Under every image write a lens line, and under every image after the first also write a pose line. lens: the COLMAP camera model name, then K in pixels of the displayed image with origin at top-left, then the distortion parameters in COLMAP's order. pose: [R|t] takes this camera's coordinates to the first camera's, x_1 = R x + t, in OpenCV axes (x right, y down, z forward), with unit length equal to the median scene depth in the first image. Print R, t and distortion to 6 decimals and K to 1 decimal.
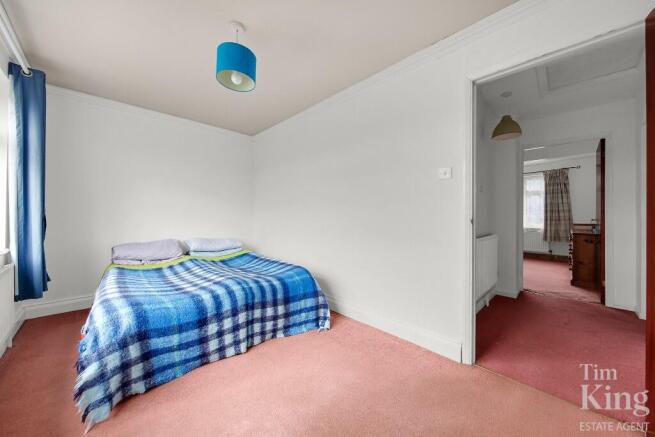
lens RADIAL K [[230.8, 0, 327.3], [0, 230.8, 217.0], [0, 0, 1]] dist [0.001208, -0.000067]
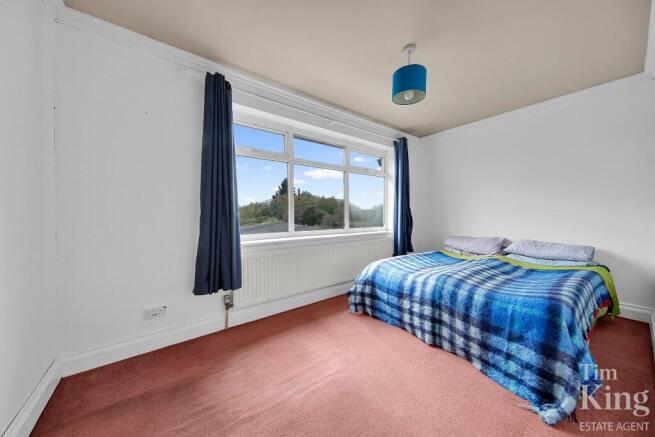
lens RADIAL K [[230.8, 0, 328.6], [0, 230.8, 217.9], [0, 0, 1]] dist [0.001208, -0.000067]
pose [[-0.125932, 0.009746, -0.991991, 0.712217], [-0.000622, 0.999951, 0.009903, 0.001963], [0.992039, 0.001864, -0.125919, 0.663062]]
